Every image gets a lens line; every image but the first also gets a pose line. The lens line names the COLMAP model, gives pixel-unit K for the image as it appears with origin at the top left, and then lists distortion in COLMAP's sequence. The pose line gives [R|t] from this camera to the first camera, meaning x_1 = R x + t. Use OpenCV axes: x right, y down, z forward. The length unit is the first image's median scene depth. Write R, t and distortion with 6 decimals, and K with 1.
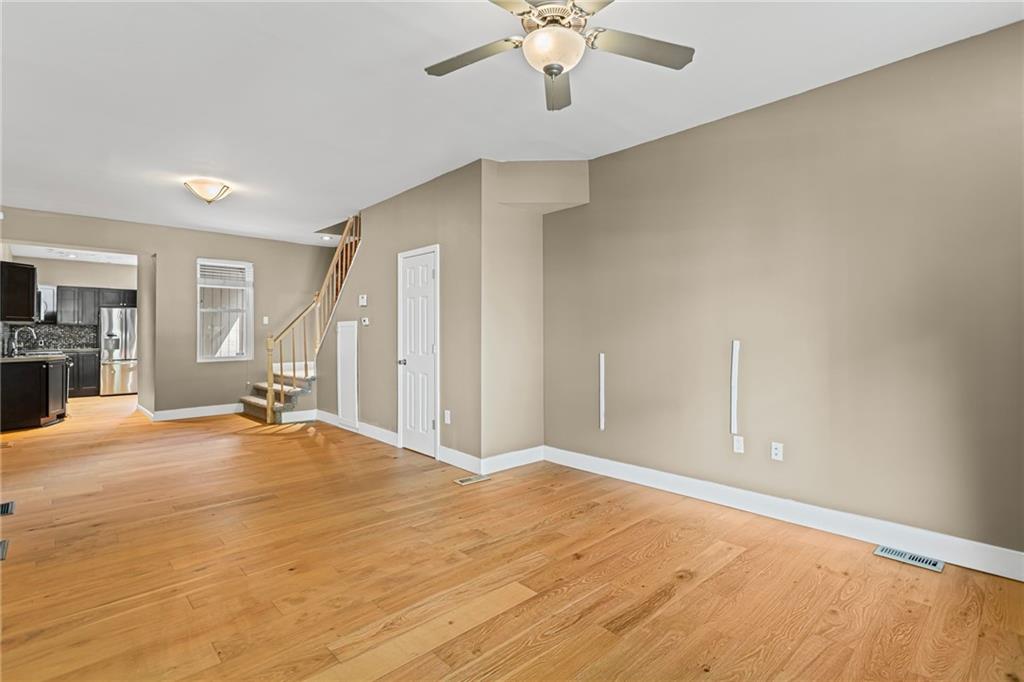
lens RADIAL K [[485.9, 0, 512.7], [0, 485.9, 337.3], [0, 0, 1]] dist [0.004922, 0.000236]
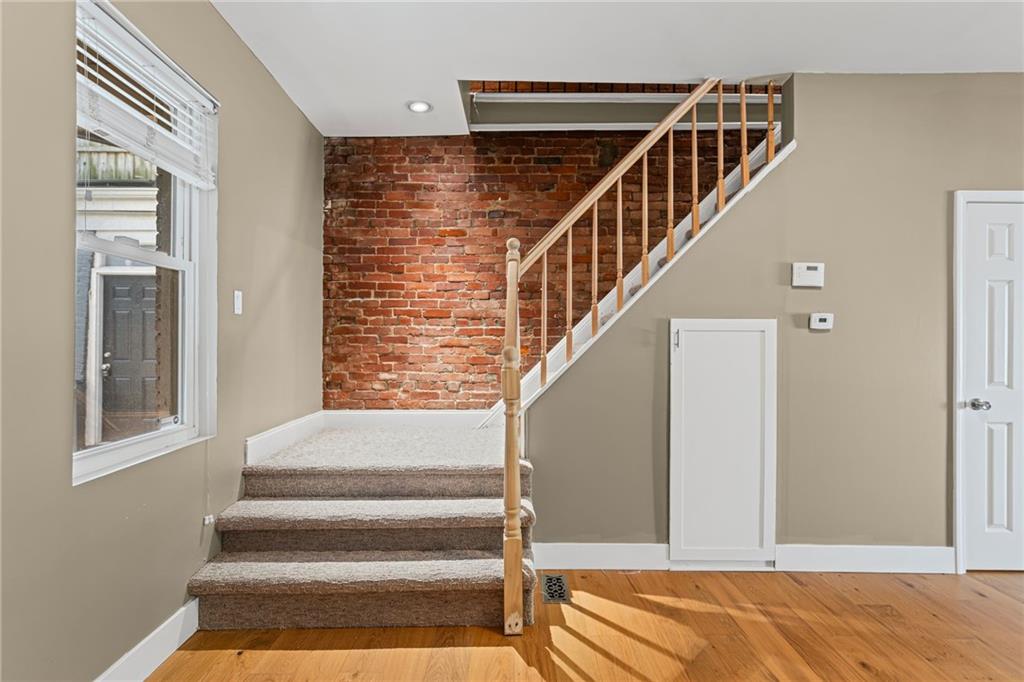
lens RADIAL K [[485.9, 0, 509.9], [0, 485.9, 340.8], [0, 0, 1]] dist [0.004922, 0.000236]
pose [[0.689366, -0.001376, 0.724412, -0.829714], [-0.001514, 0.999993, 0.003340, -0.015211], [-0.724412, -0.003399, 0.689359, 0.886024]]
